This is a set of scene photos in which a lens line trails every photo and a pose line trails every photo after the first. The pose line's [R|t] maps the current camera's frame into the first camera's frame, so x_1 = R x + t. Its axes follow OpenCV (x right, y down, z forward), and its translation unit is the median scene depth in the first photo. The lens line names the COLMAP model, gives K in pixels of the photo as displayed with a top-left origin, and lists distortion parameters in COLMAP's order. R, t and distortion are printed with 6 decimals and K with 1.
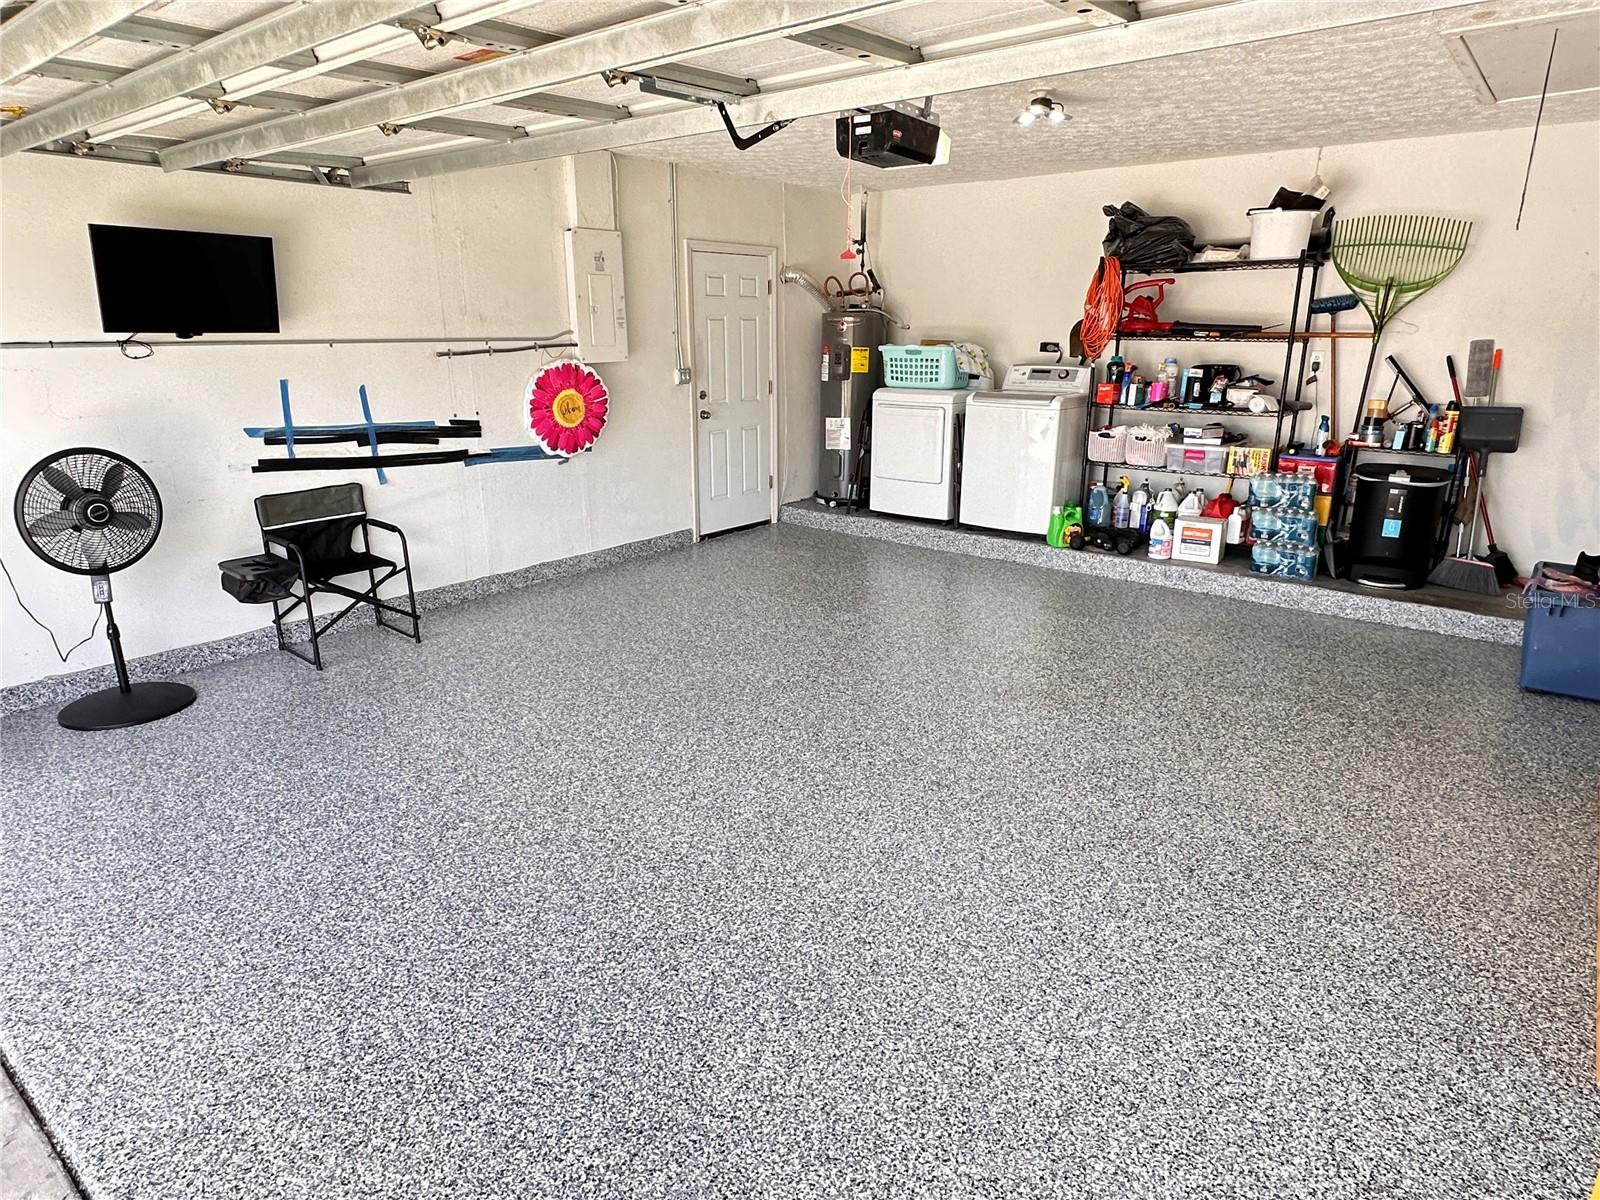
lens RADIAL K [[965.7, 0, 799.2], [0, 965.7, 604.6], [0, 0, 1]] dist [-0.004720, -0.002050]
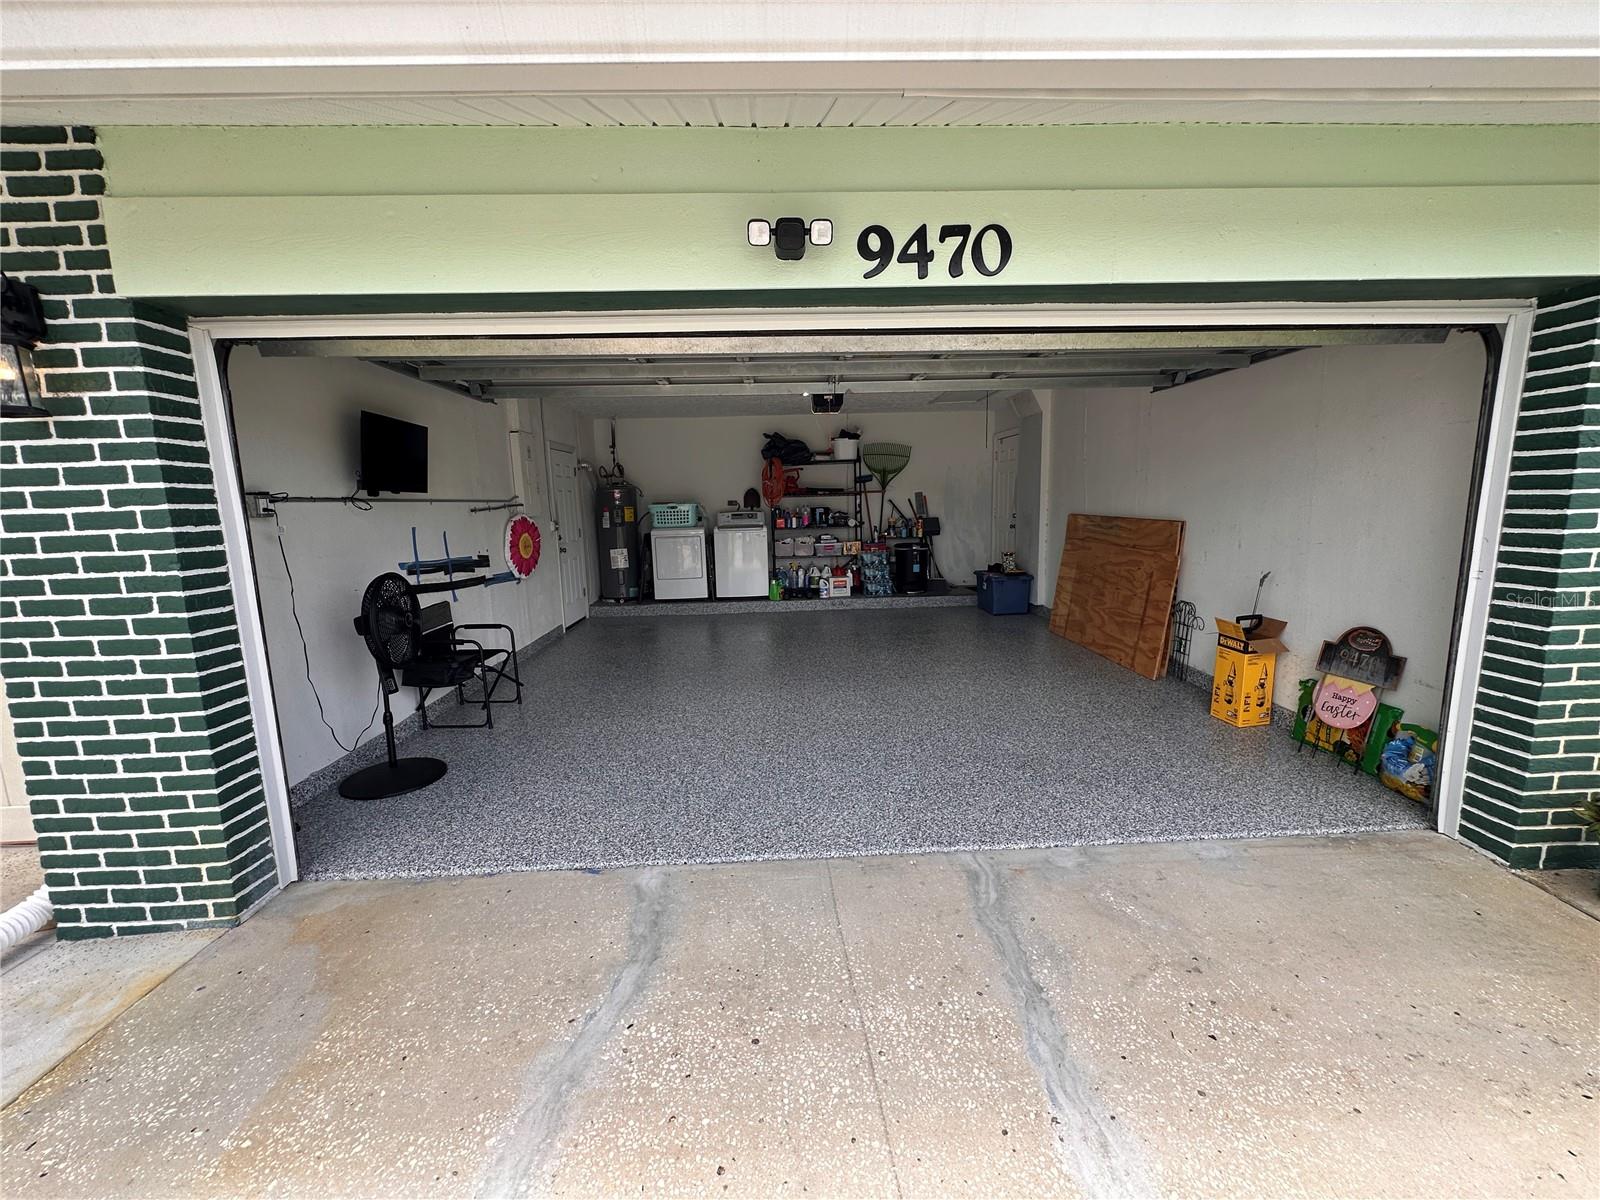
lens RADIAL K [[636.5, 0, 801.3], [0, 636.5, 599.7], [0, 0, 1]] dist [-0.005362, 0.001415]
pose [[0.749674, -0.122447, 0.650381, -0.581133], [0.211080, 0.975649, -0.059620, 0.028412], [-0.627243, 0.181978, 0.757265, -0.003931]]
